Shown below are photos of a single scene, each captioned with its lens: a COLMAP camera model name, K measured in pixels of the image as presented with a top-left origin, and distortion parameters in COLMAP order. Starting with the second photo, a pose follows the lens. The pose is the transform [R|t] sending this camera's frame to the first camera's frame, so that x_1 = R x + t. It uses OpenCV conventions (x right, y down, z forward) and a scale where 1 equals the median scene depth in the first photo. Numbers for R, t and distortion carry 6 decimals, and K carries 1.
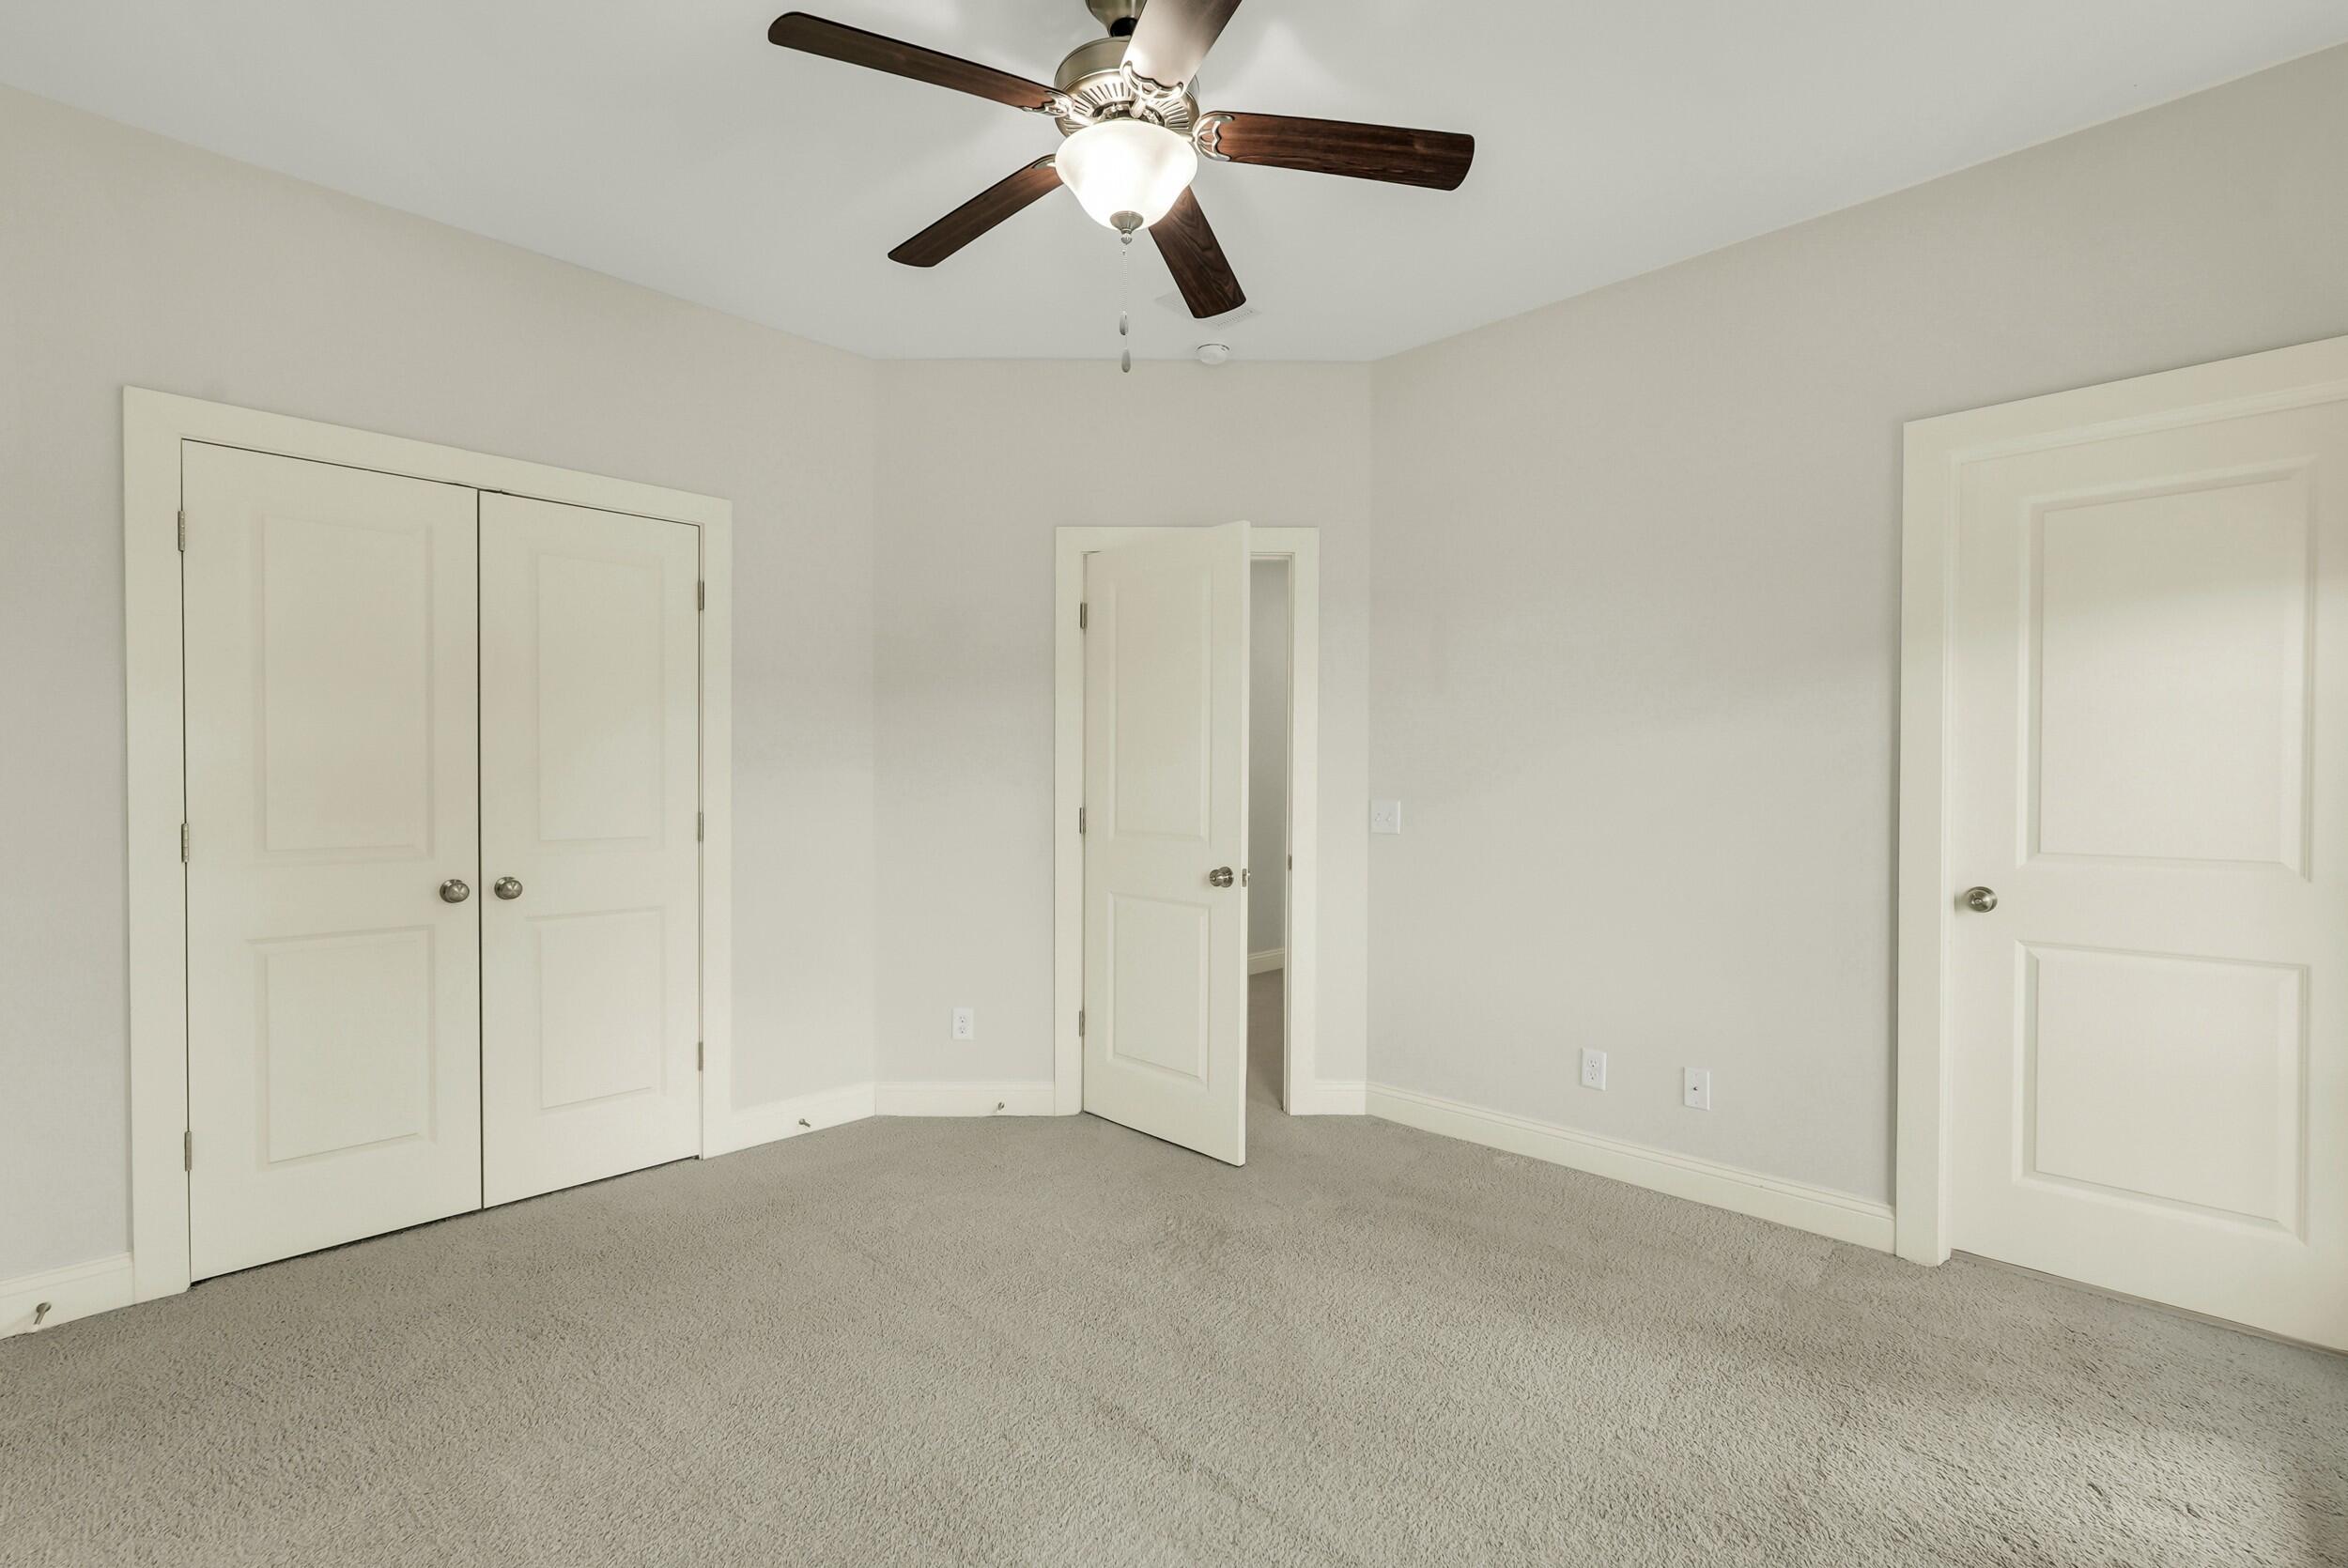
lens RADIAL K [[1038.8, 0, 1164.4], [0, 1038.8, 790.8], [0, 0, 1]] dist [-0.002731, -0.000040]
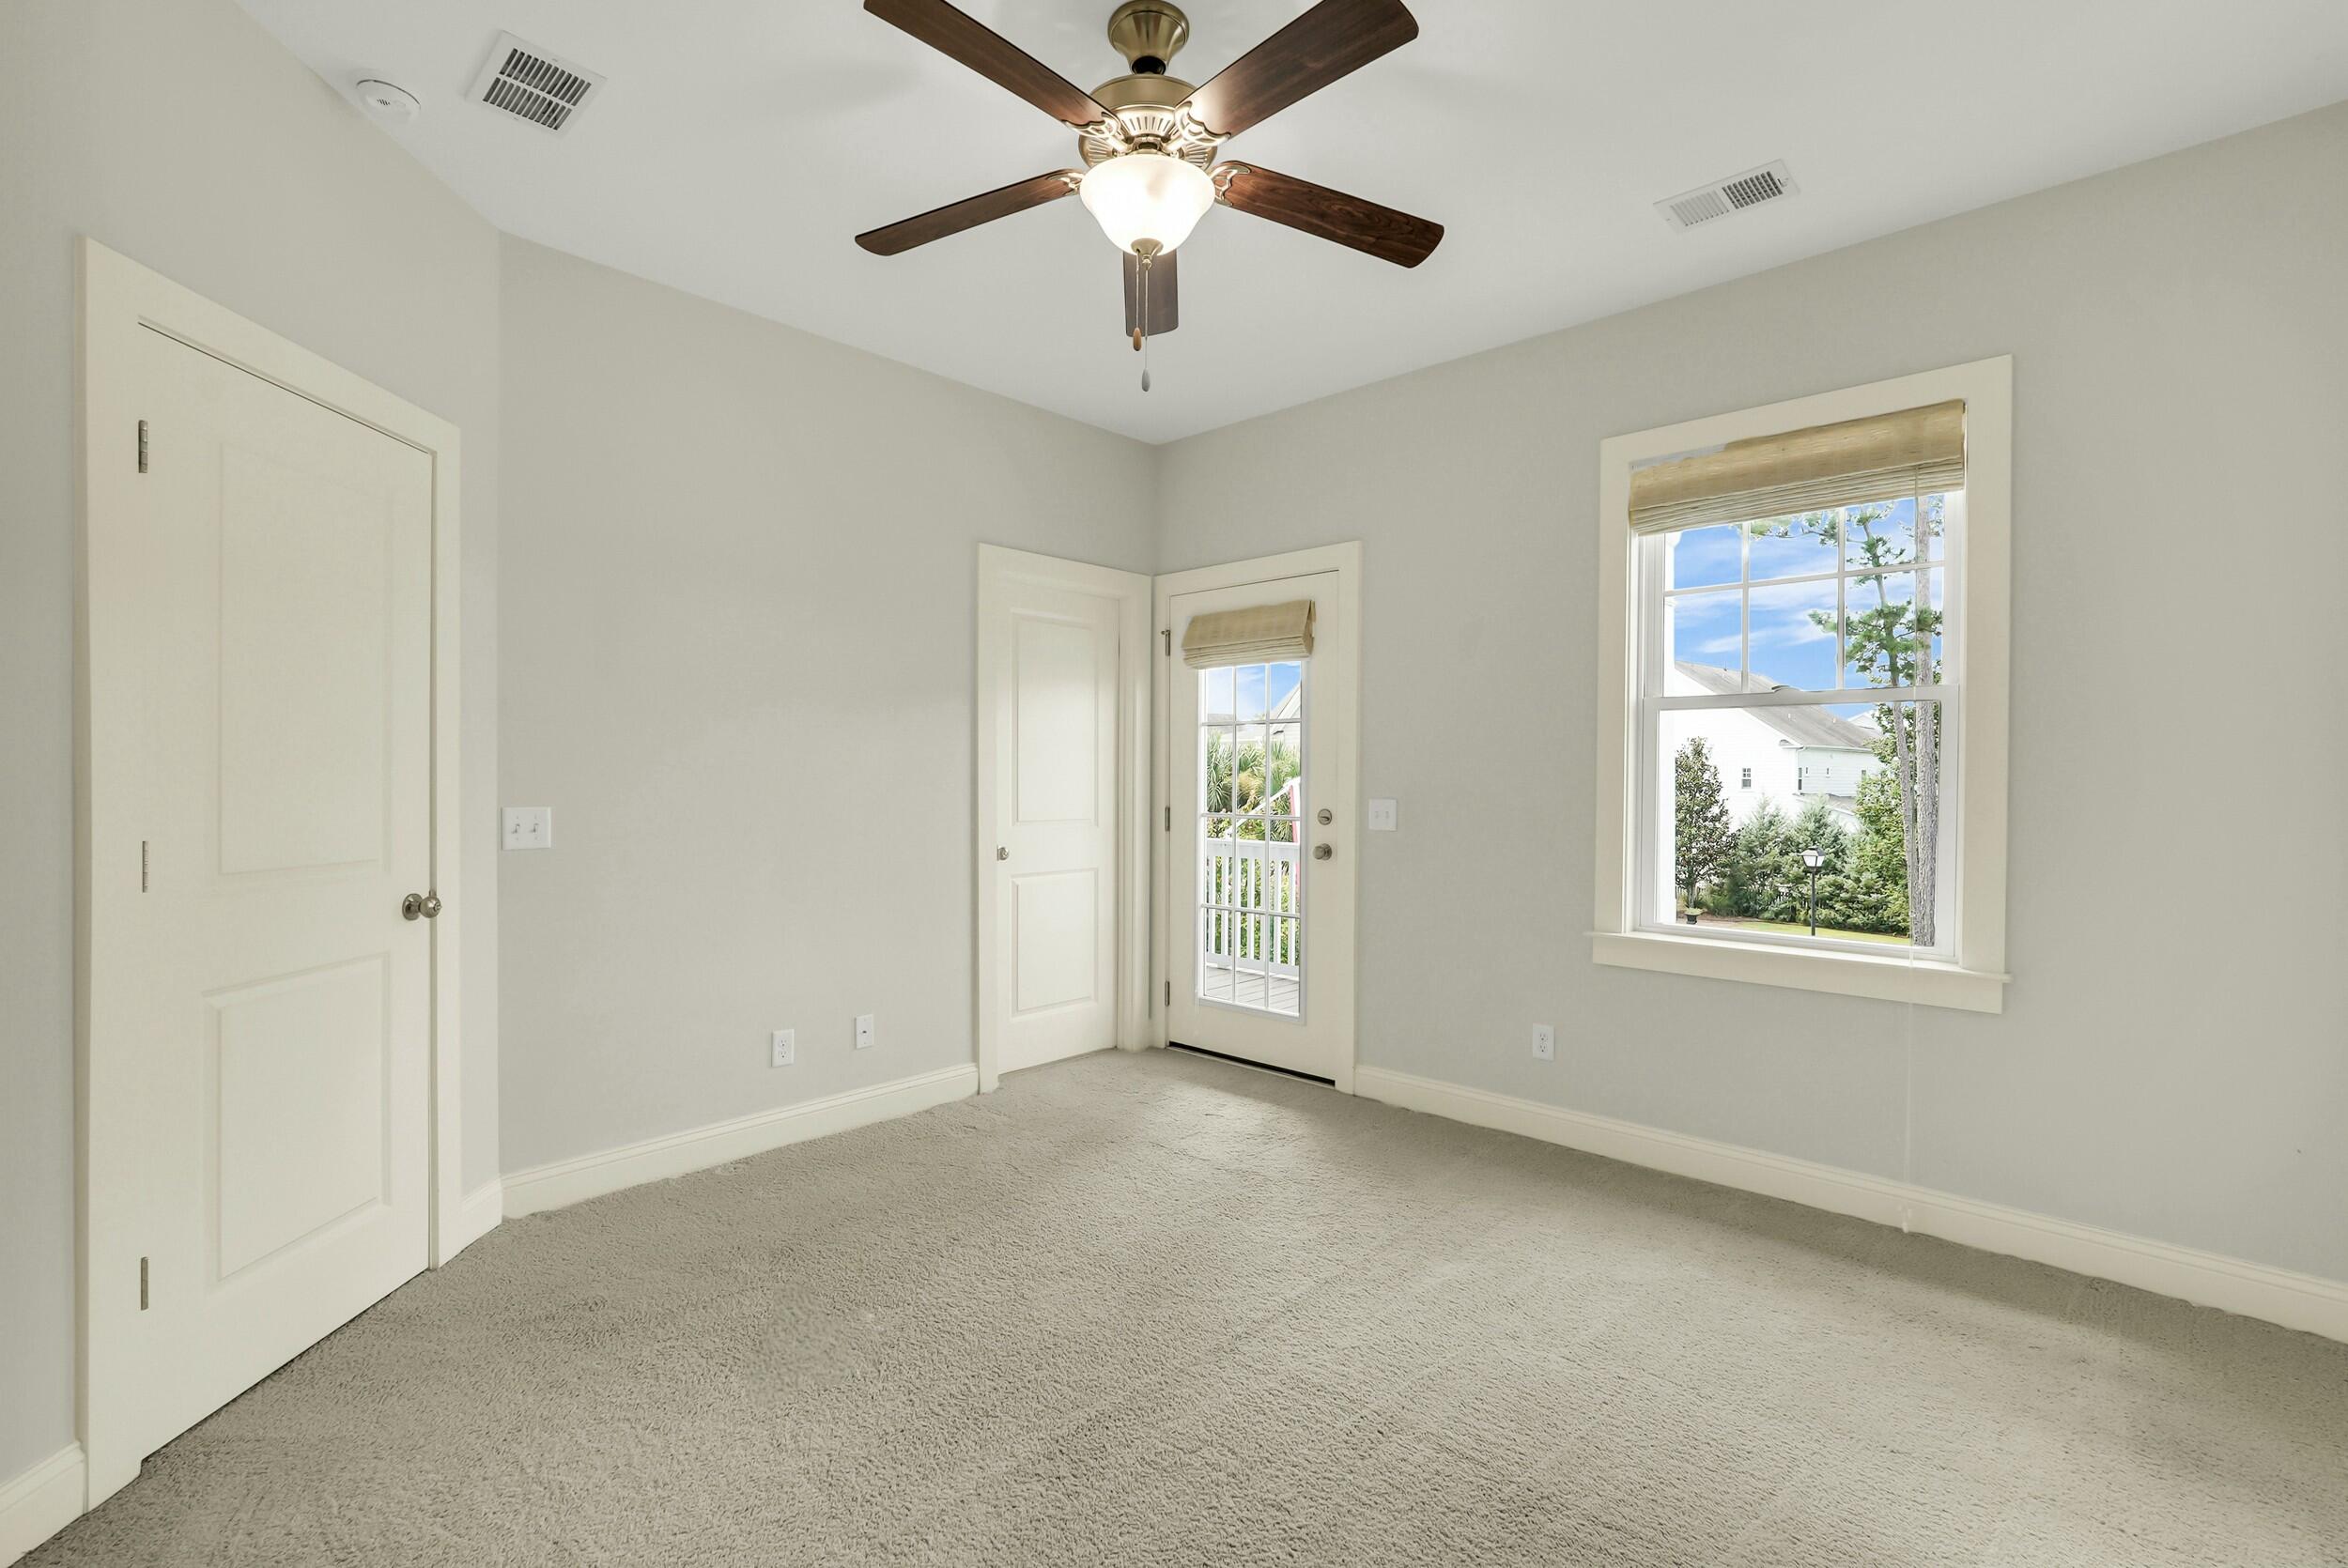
lens RADIAL K [[1079.1, 0, 1174.0], [0, 1079.1, 784.0], [0, 0, 1]] dist [0.001054, 0.000752]
pose [[-0.044217, -0.010404, 0.998968, -0.887851], [0.010033, 0.999891, 0.010858, -0.017122], [-0.998972, 0.010503, -0.044108, 0.791818]]
